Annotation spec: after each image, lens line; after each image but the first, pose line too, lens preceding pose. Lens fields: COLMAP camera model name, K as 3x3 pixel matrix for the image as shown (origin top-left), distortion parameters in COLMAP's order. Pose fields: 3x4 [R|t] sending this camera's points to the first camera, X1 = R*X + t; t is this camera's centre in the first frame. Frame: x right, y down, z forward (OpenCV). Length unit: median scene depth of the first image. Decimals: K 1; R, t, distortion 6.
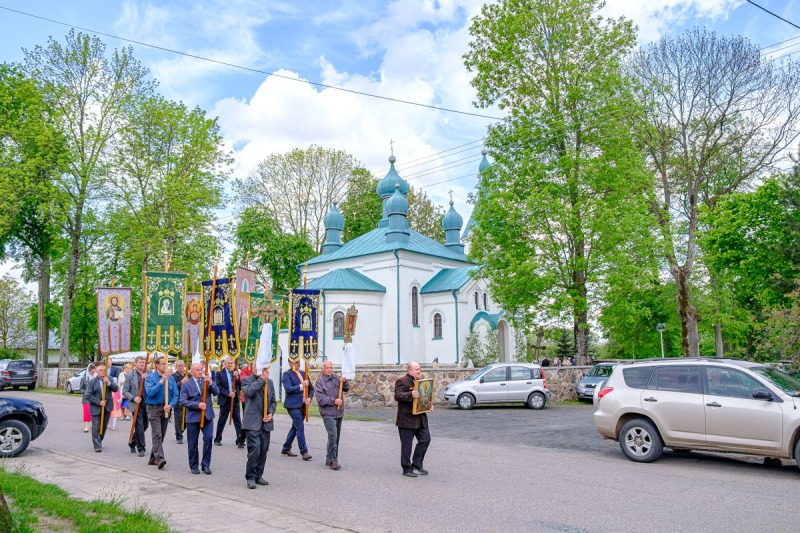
lens RADIAL K [[646.2, 0, 400.0], [0, 646.2, 266.5], [0, 0, 1]] dist [-0.000207, -0.000419]
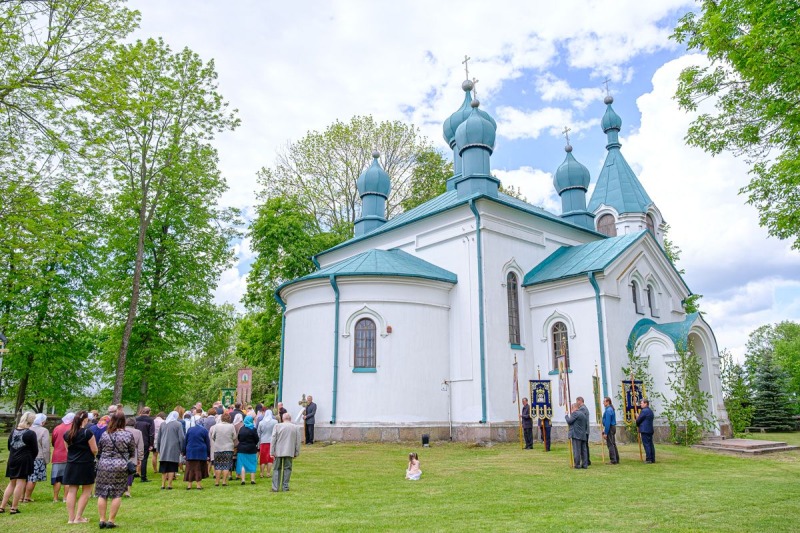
lens RADIAL K [[646.2, 0, 400.0], [0, 646.2, 266.5], [0, 0, 1]] dist [-0.000207, -0.000419]
pose [[0.990830, -0.024609, -0.132856, 0.002391], [0.013365, 0.996302, -0.084873, 0.069409], [0.134453, 0.082319, 0.987495, 0.466304]]
